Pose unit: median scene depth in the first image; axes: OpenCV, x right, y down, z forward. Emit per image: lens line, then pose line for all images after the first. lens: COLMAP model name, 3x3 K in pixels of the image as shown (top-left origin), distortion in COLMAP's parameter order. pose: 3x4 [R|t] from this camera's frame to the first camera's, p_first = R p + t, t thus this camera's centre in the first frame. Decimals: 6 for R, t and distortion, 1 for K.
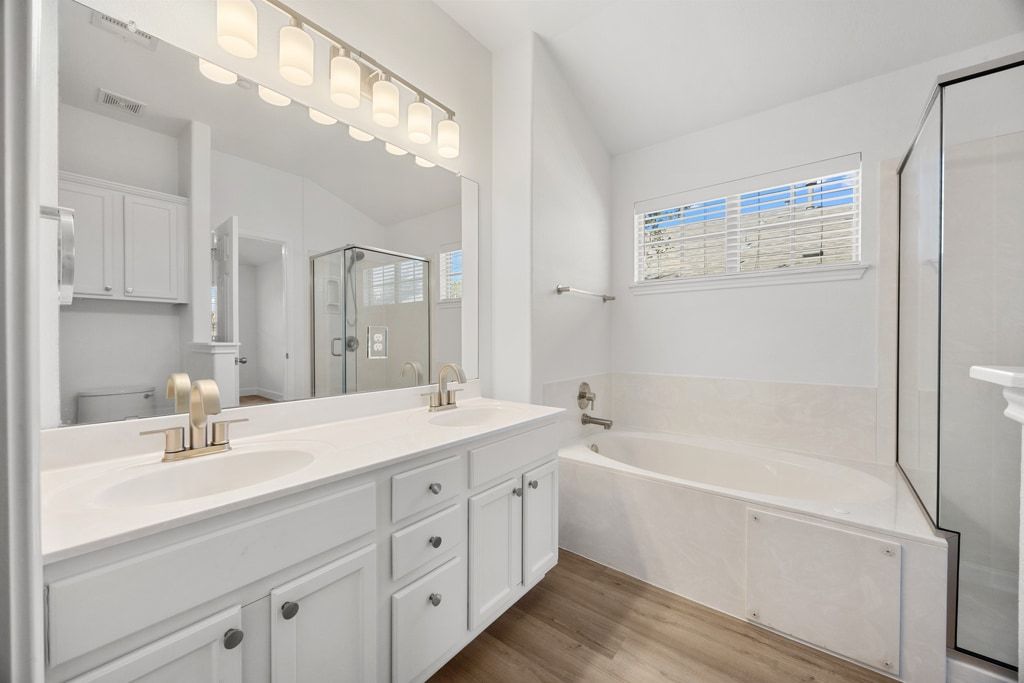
lens RADIAL K [[386.9, 0, 509.6], [0, 386.9, 340.1], [0, 0, 1]] dist [-0.007166, 0.000259]
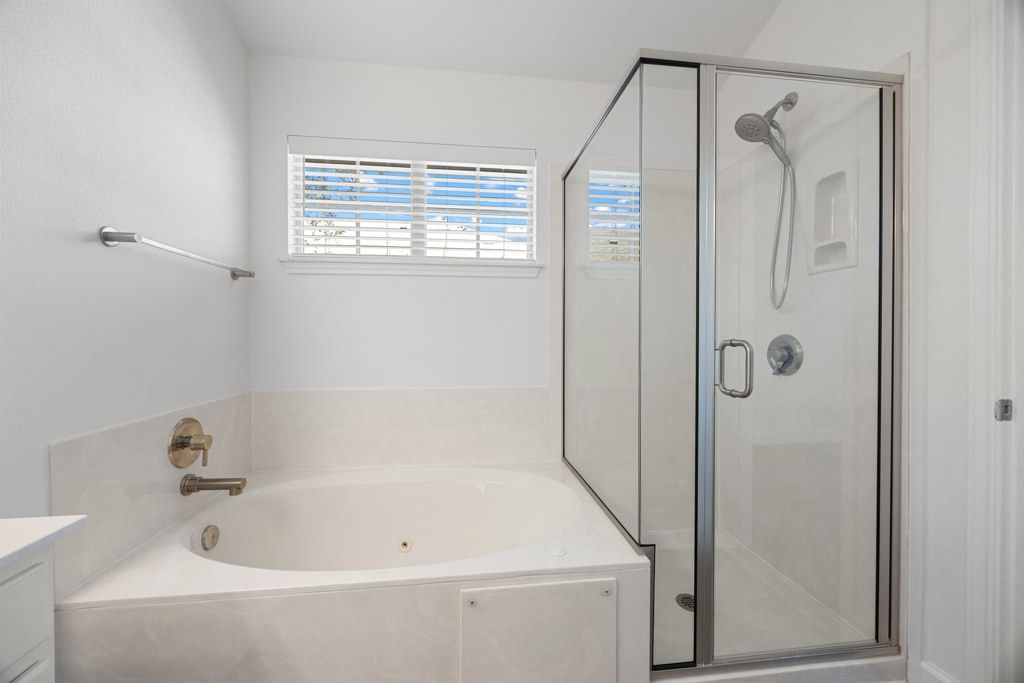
lens RADIAL K [[399.0, 0, 511.9], [0, 399.0, 342.5], [0, 0, 1]] dist [0.002384, 0.000186]
pose [[0.698813, -0.009449, 0.715242, 0.122966], [0.002806, 0.999941, 0.010469, -0.003616], [-0.715299, -0.005309, 0.698798, 0.302343]]
